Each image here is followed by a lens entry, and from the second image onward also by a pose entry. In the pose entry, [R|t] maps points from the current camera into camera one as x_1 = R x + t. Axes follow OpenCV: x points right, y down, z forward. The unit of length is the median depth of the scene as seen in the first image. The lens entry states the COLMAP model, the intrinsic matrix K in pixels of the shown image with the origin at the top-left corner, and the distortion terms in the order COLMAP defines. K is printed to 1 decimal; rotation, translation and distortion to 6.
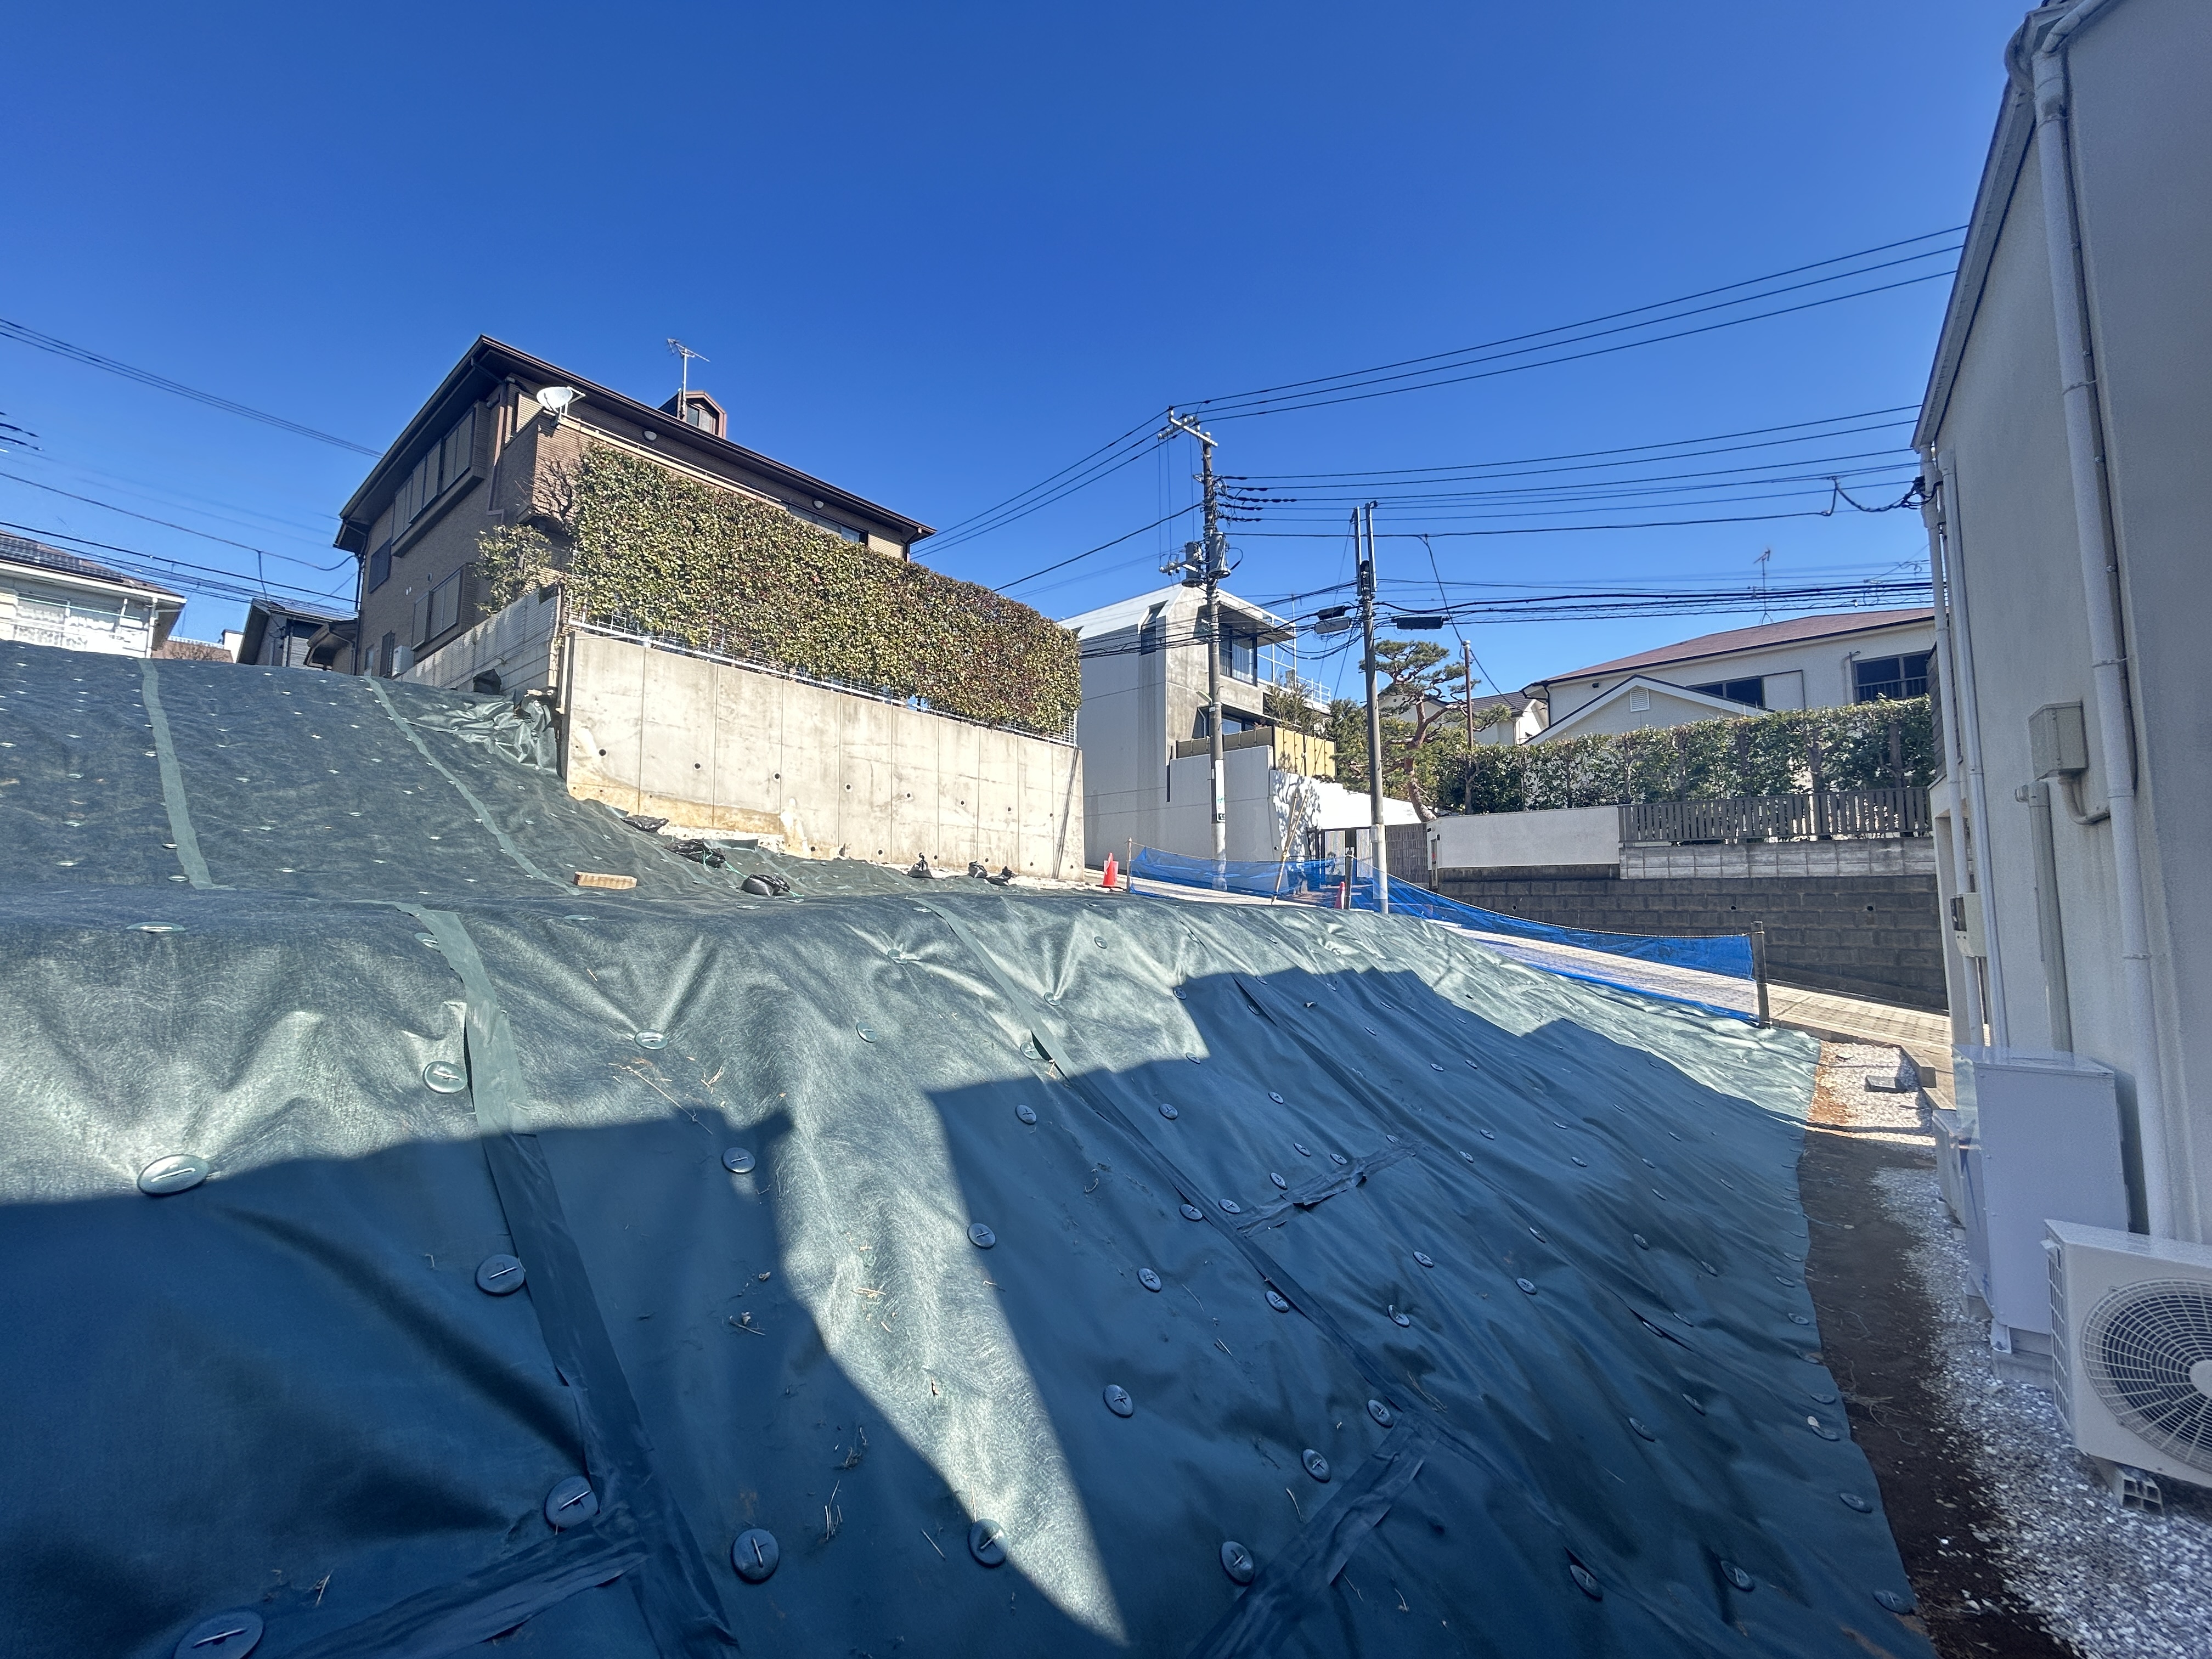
lens RADIAL K [[890.4, 0, 1103.7], [0, 890.4, 836.6], [0, 0, 1]] dist [-0.001880, 0.000153]
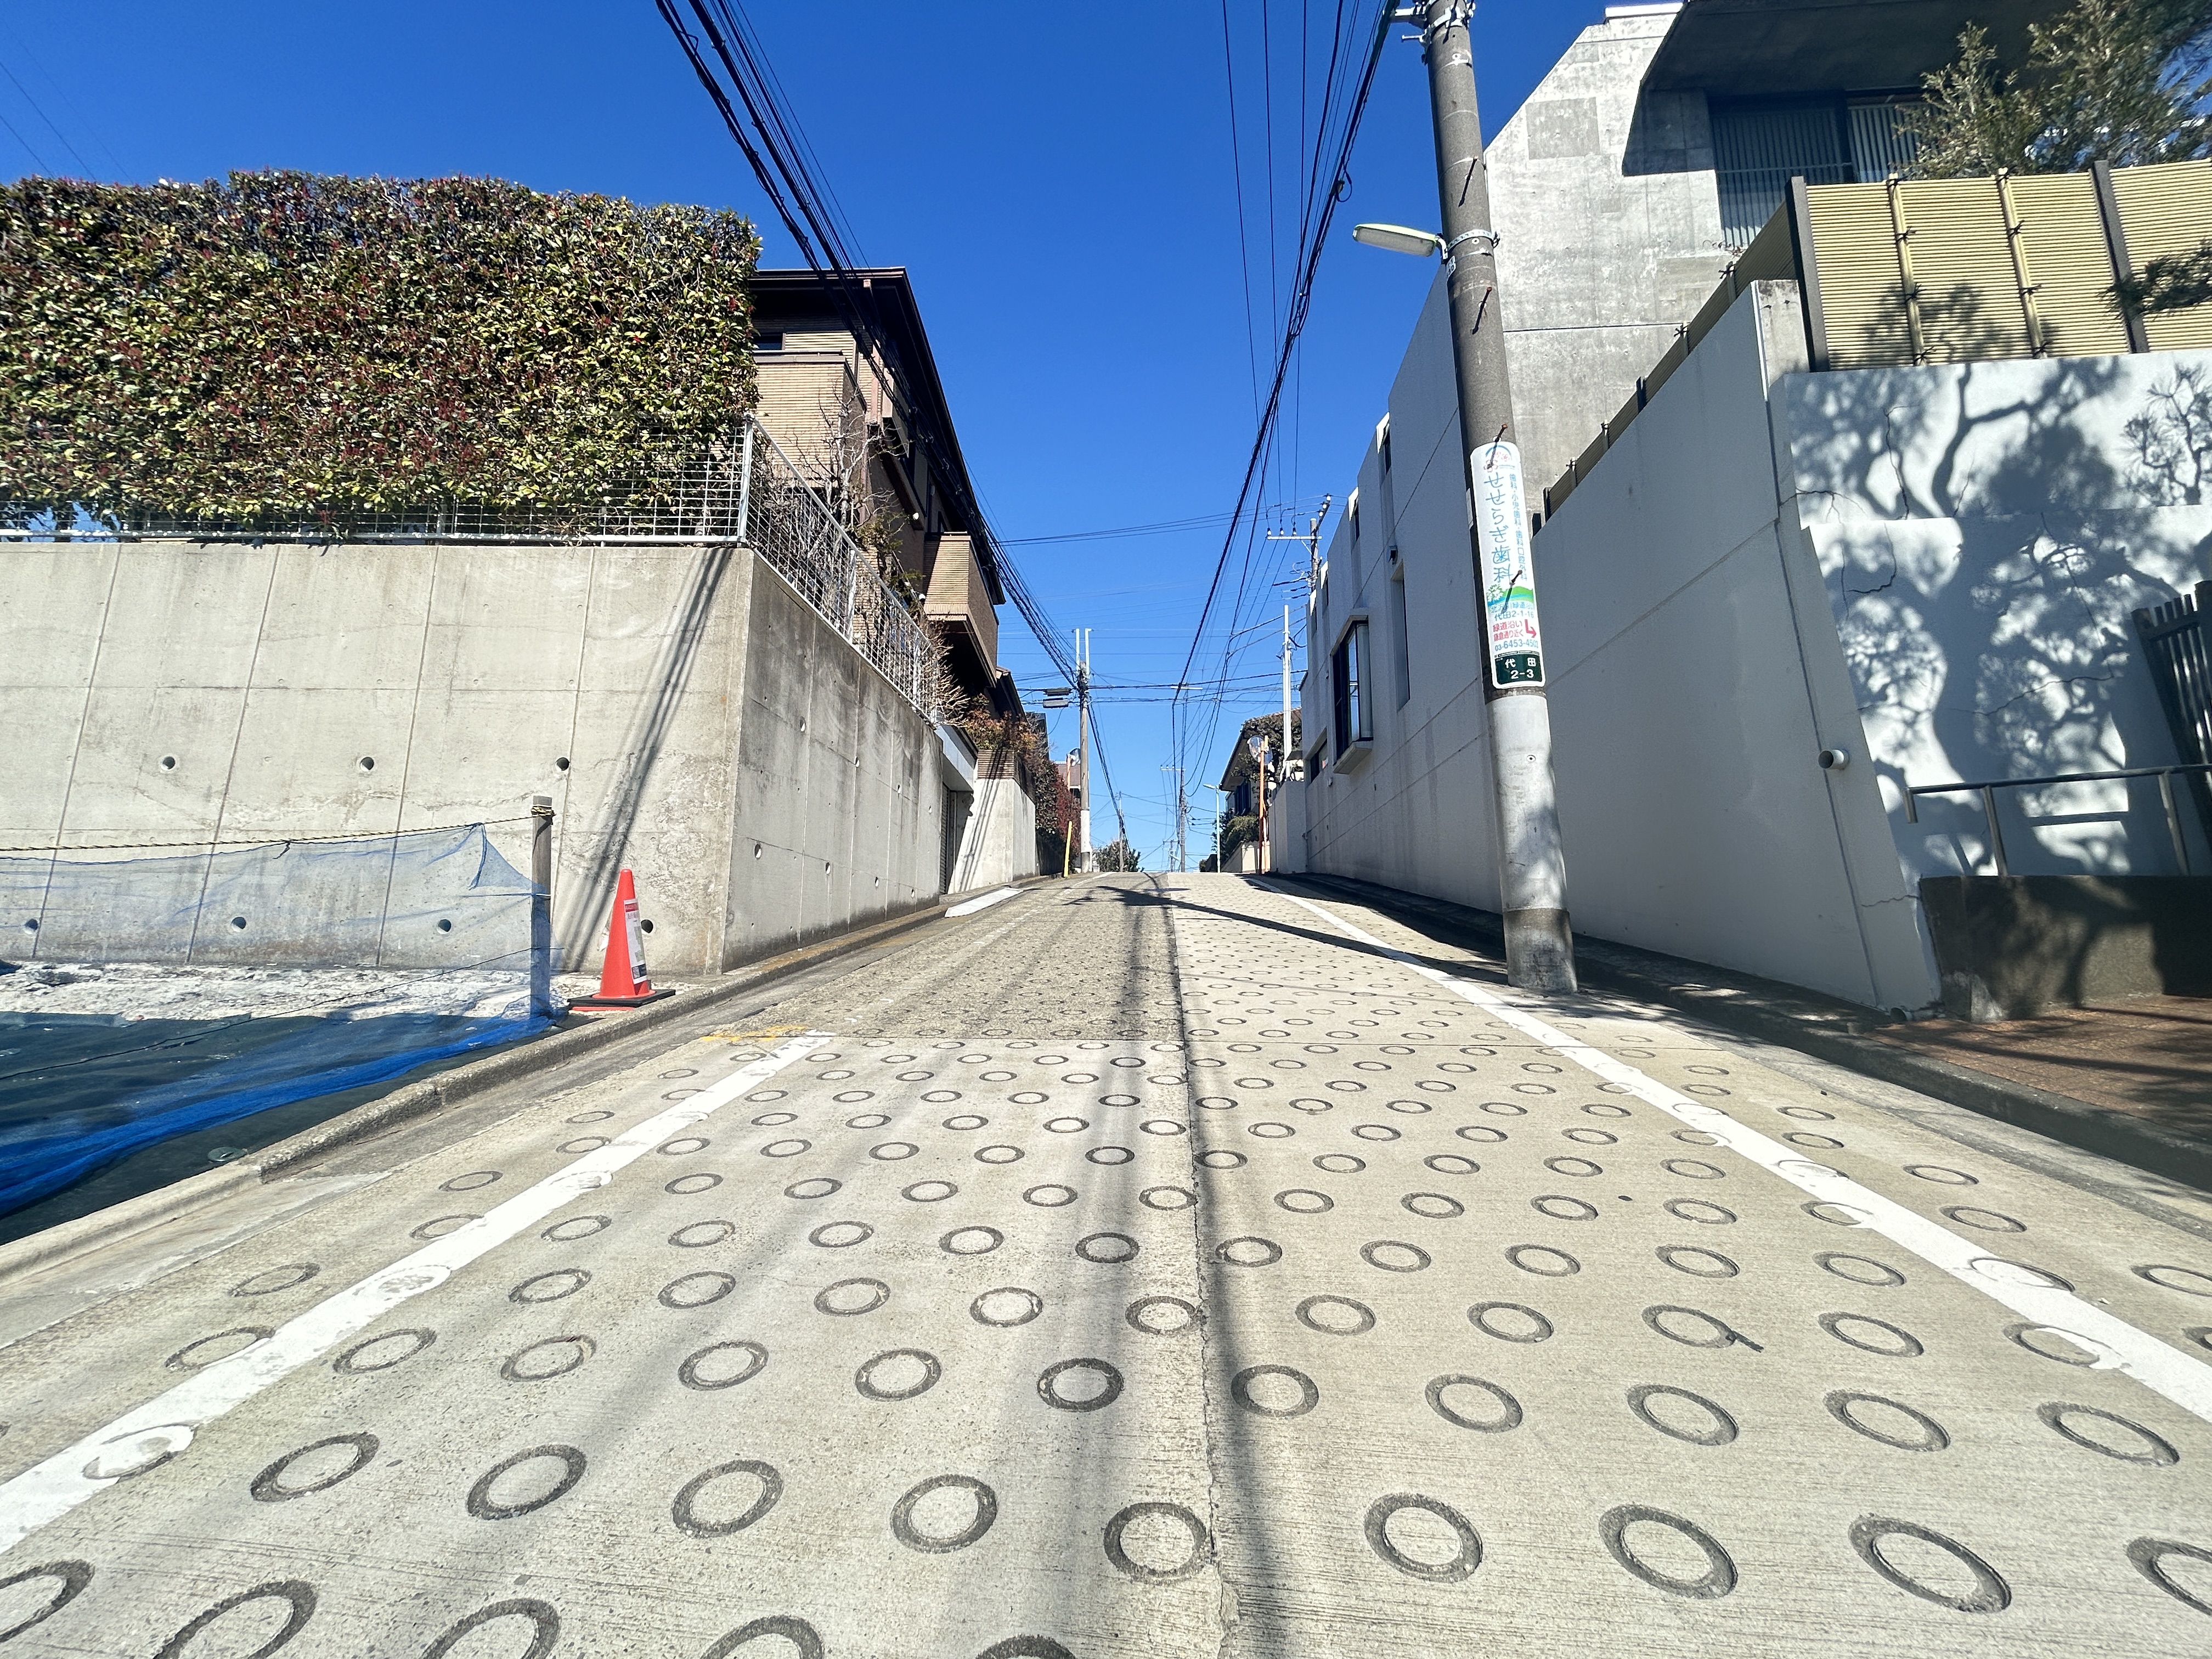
lens RADIAL K [[890.4, 0, 1096.1], [0, 890.4, 822.6], [0, 0, 1]] dist [-0.001880, 0.000153]
pose [[0.617595, -0.124137, -0.776638, 0.357193], [0.072225, 0.992244, -0.101166, 0.050319], [0.783173, 0.006387, 0.621771, 1.141398]]
